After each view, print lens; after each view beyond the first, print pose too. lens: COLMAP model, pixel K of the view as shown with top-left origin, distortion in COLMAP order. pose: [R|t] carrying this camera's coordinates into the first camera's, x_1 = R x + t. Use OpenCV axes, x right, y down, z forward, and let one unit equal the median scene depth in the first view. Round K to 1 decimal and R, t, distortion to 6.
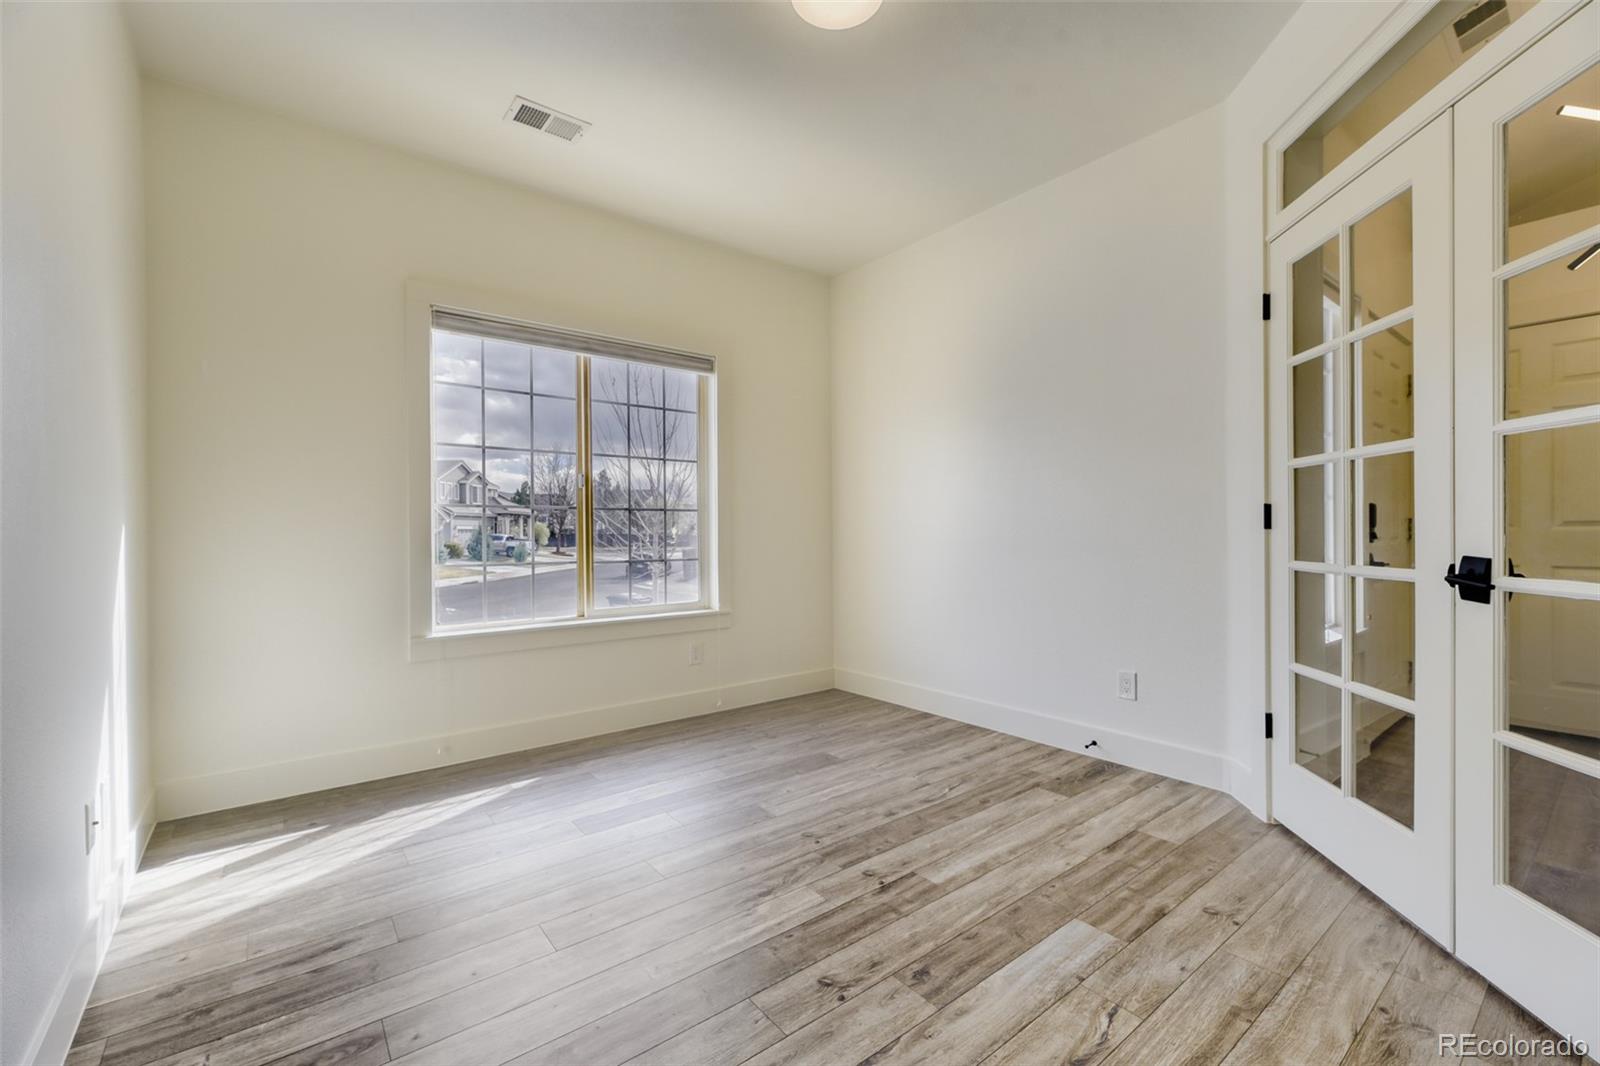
lens RADIAL K [[667.1, 0, 797.4], [0, 667.1, 525.2], [0, 0, 1]] dist [-0.001882, -0.001017]
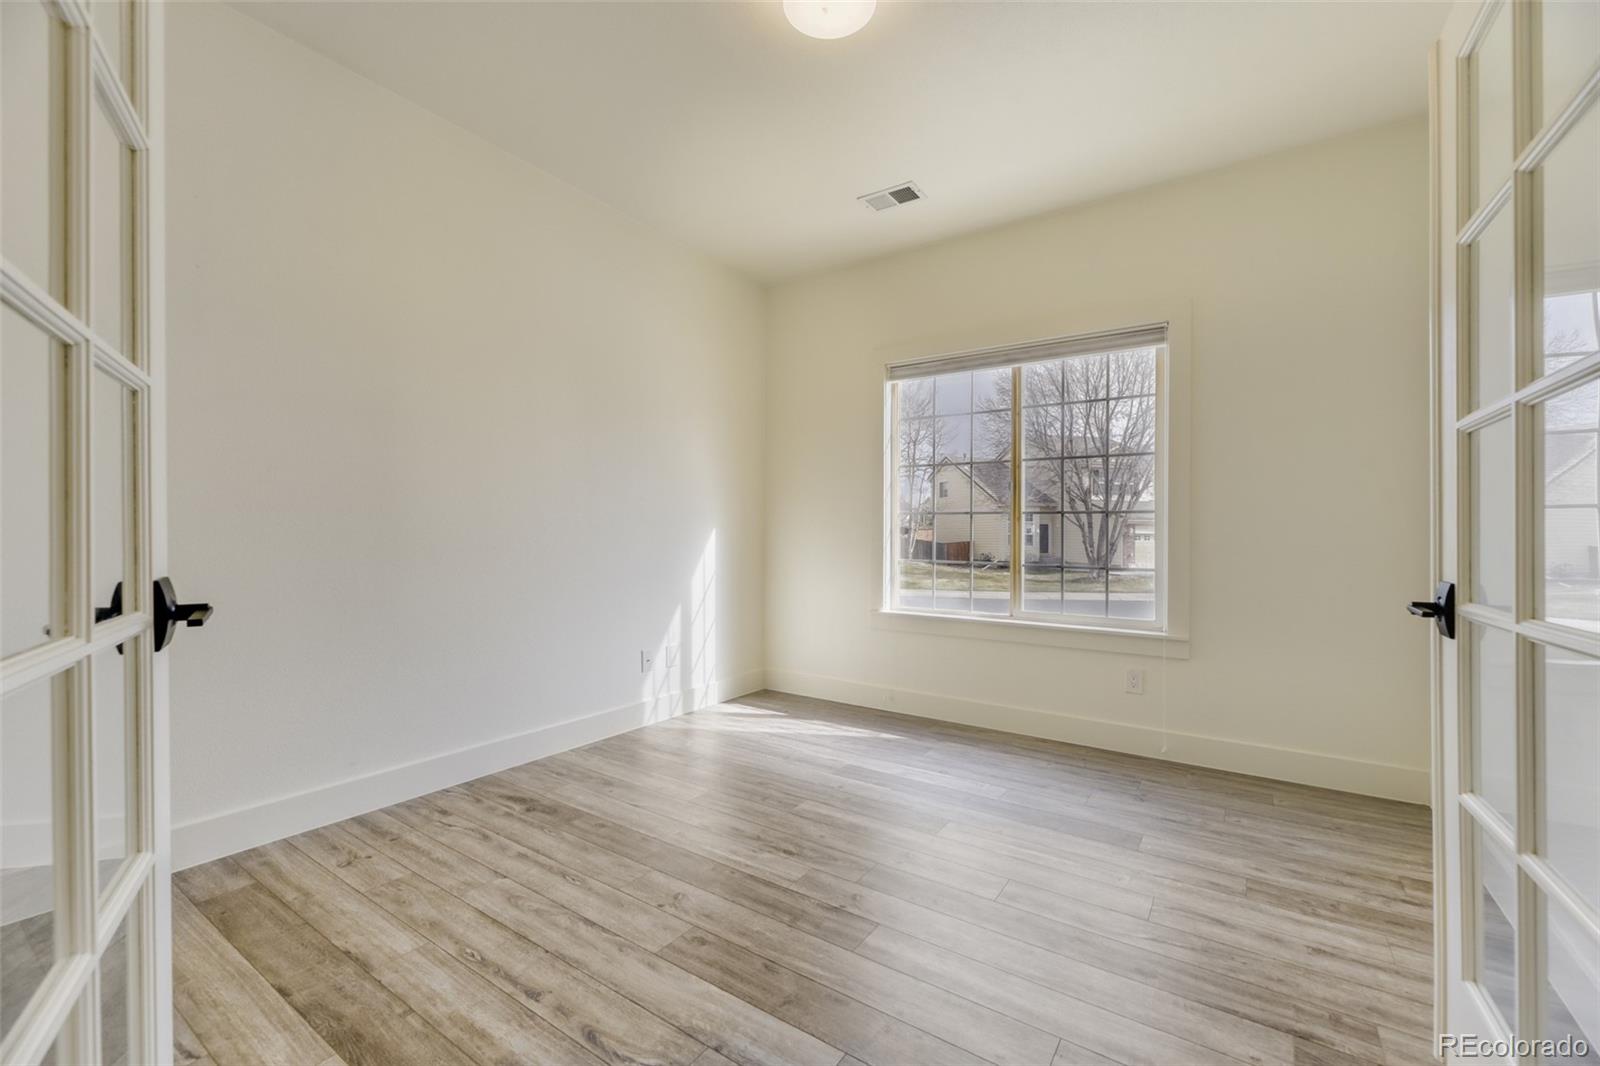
lens RADIAL K [[664.2, 0, 807.1], [0, 664.2, 536.5], [0, 0, 1]] dist [0.009272, -0.000412]
pose [[0.312167, 0.015067, -0.949908, 0.701260], [-0.002861, 0.999885, 0.014919, -0.004559], [0.950023, -0.001939, 0.312174, 0.455450]]
